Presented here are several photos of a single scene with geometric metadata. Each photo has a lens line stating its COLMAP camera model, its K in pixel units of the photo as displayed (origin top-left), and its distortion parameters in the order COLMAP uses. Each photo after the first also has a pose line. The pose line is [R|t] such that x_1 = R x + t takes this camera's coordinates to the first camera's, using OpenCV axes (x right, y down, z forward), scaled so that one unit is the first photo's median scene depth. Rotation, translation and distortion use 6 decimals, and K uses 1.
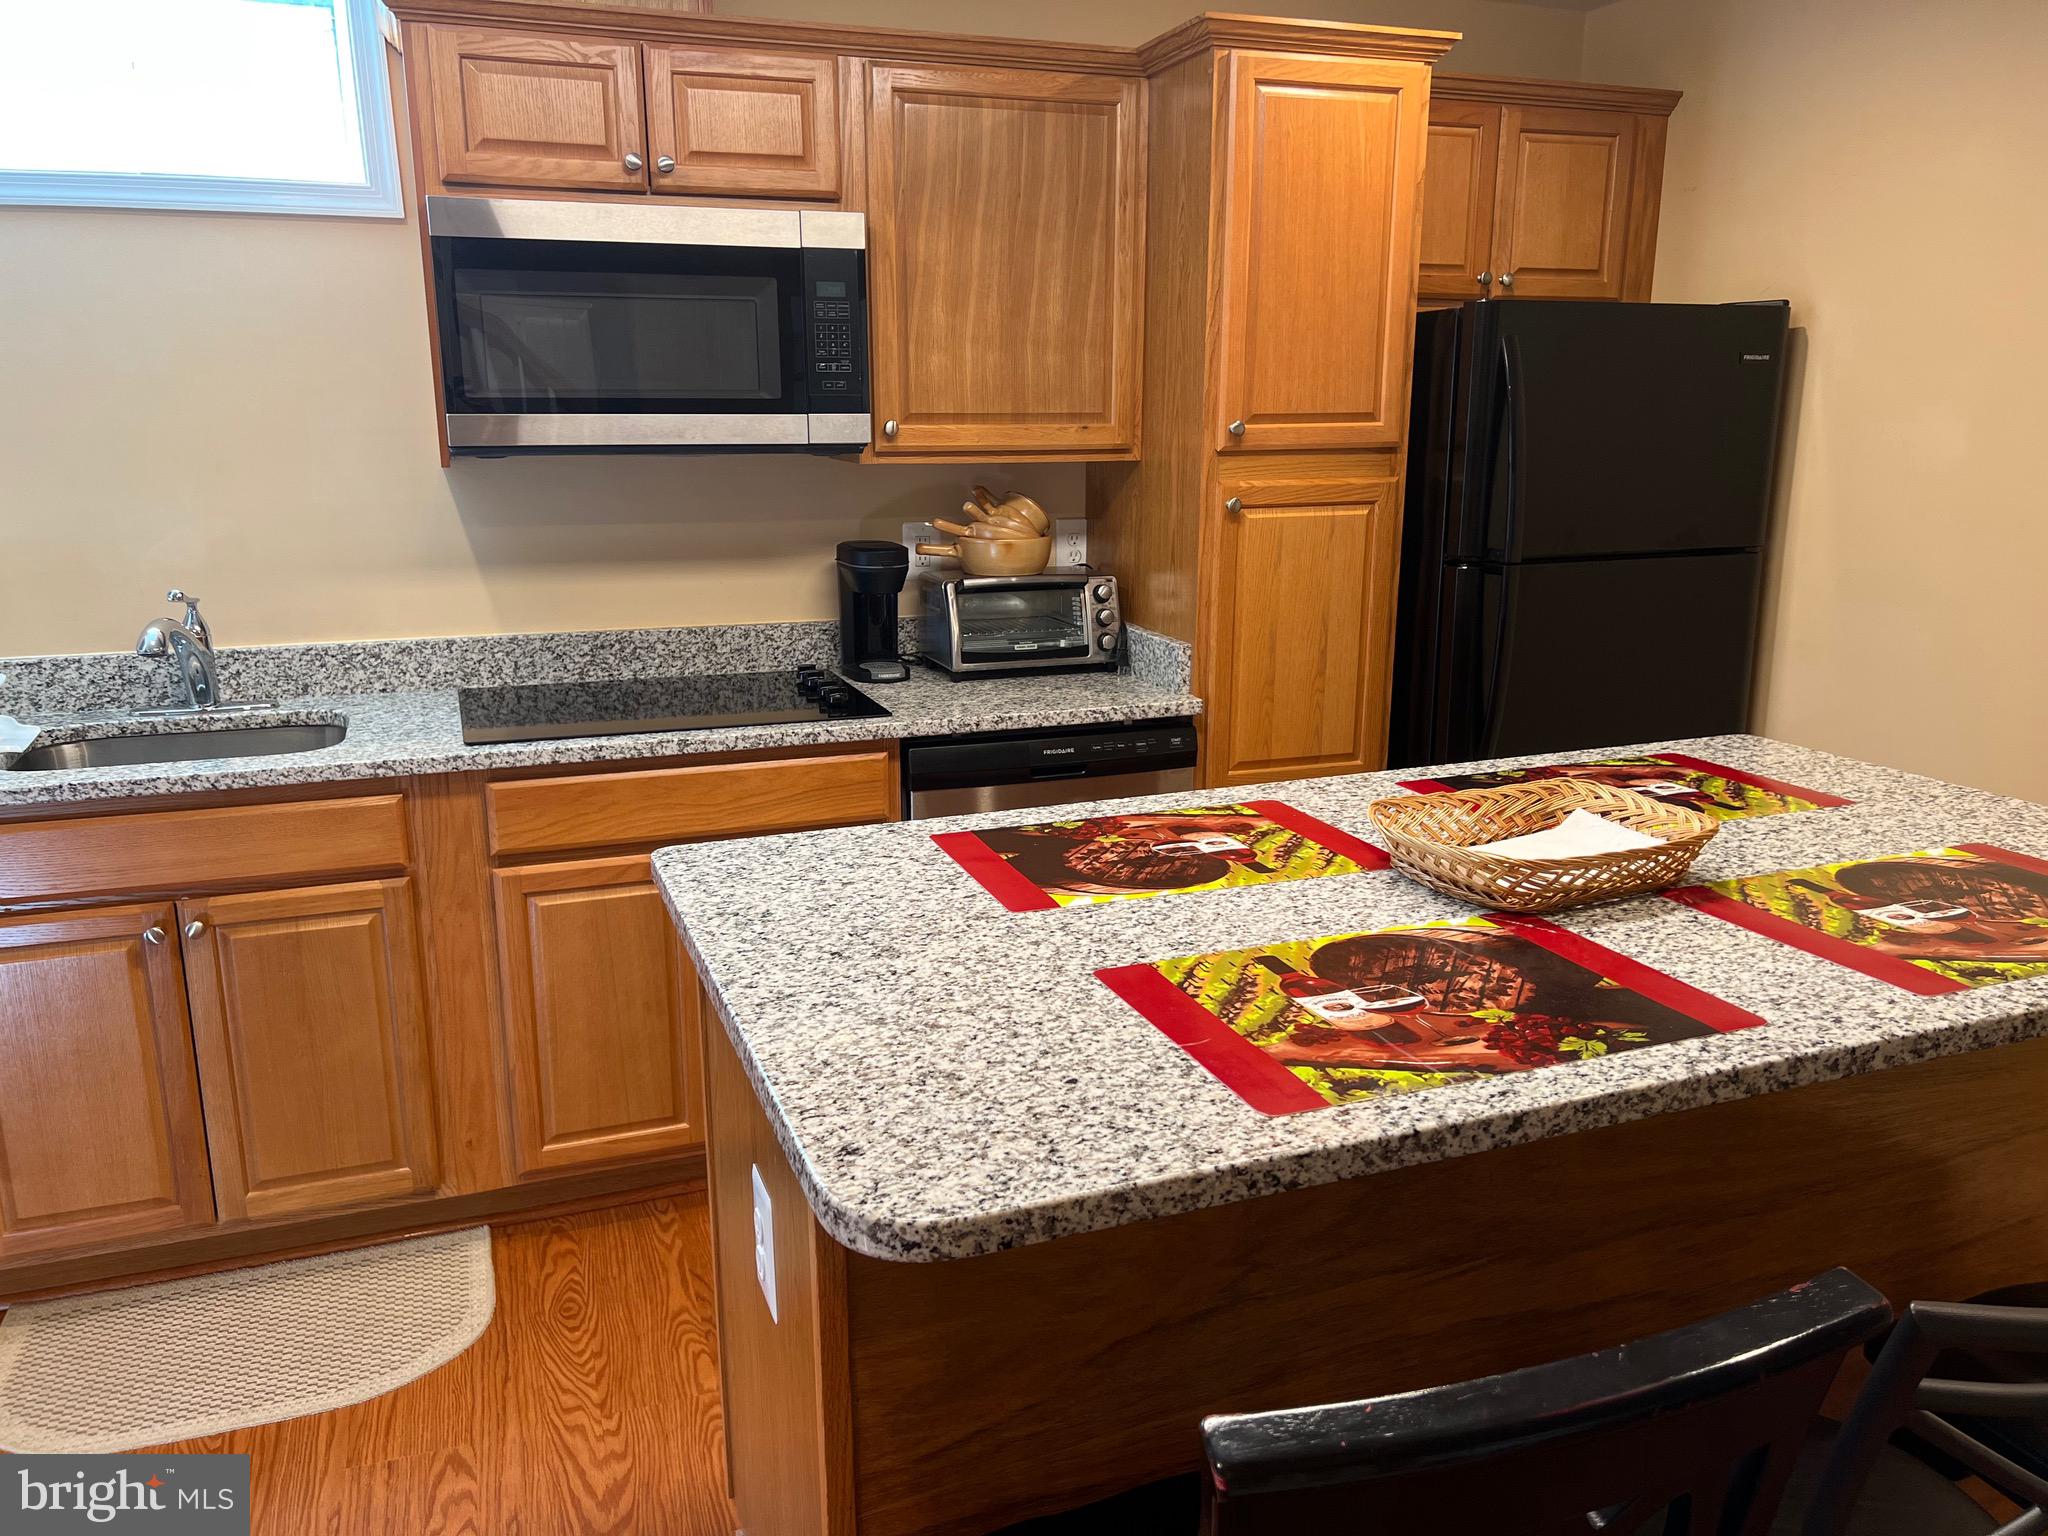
lens RADIAL K [[1529.9, 0, 1023.8], [0, 1529.9, 798.6], [0, 0, 1]] dist [0.039835, -0.045592]
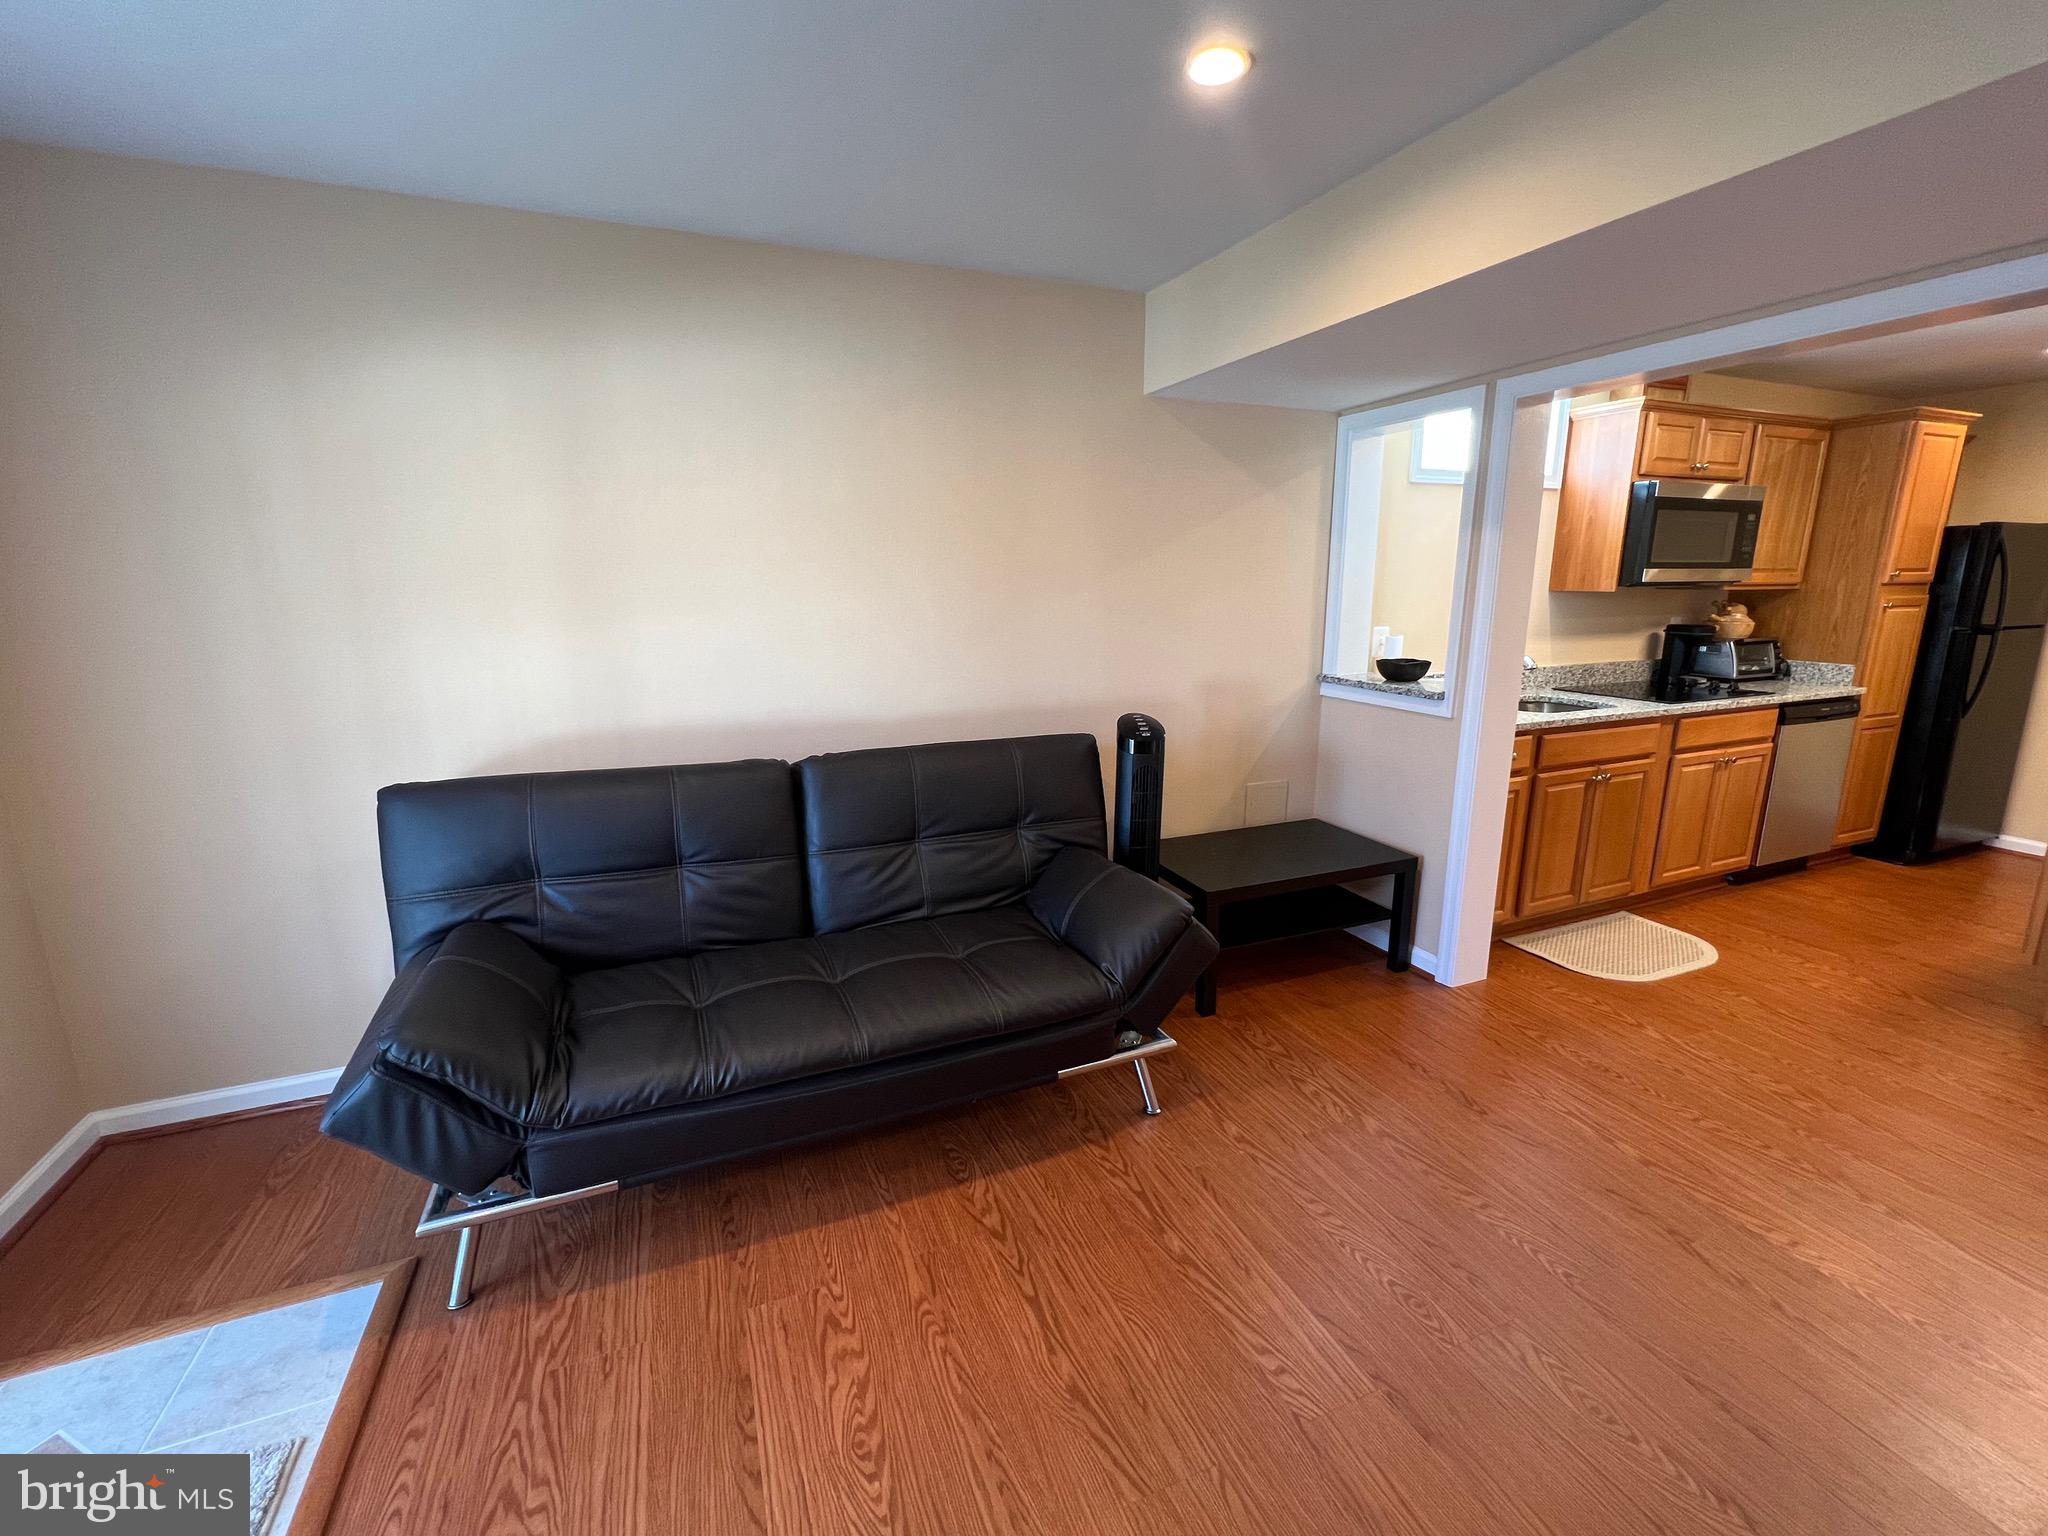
lens RADIAL K [[867.6, 0, 1024.0], [0, 867.6, 768.0], [0, 0, 1]] dist [0.003691, 0.000321]
pose [[0.998570, -0.013796, 0.051643, -1.319200], [0.015441, 0.999382, -0.031582, 0.085108], [-0.051175, 0.032334, 0.998166, -0.286620]]
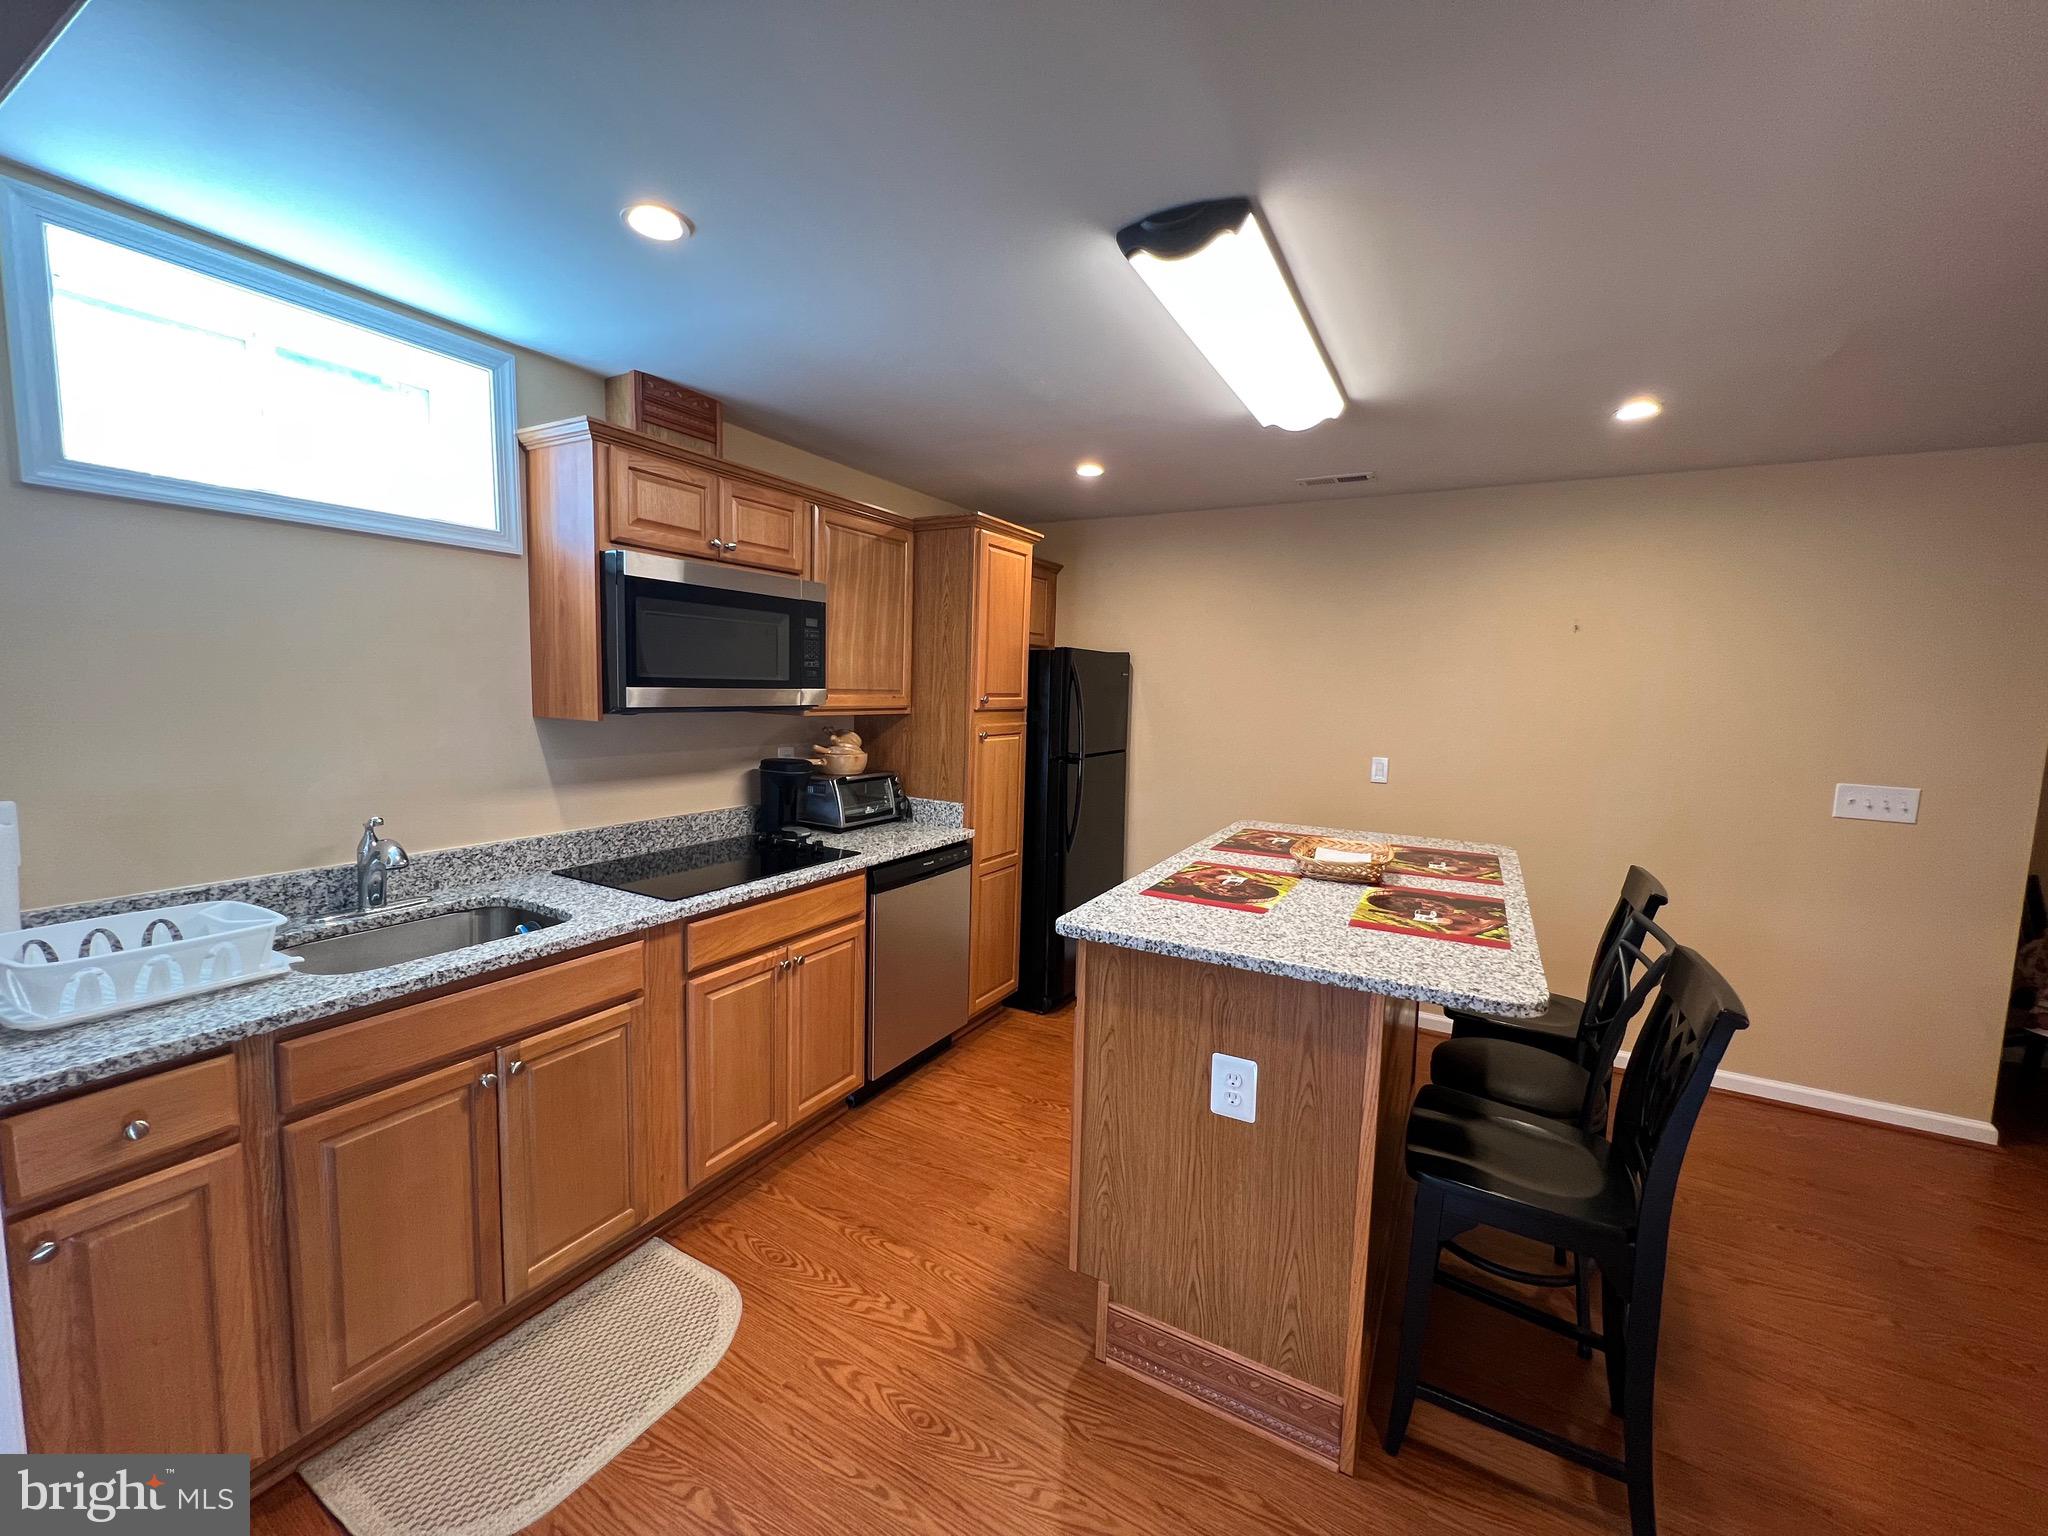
lens RADIAL K [[818.7, 0, 1024.1], [0, 818.7, 778.7], [0, 0, 1]] dist [0.000031, -0.000002]
pose [[0.762634, -0.051052, 0.644812, -0.554300], [0.132705, 0.988024, -0.078728, -0.040404], [-0.633071, 0.145611, 0.760276, 0.134730]]
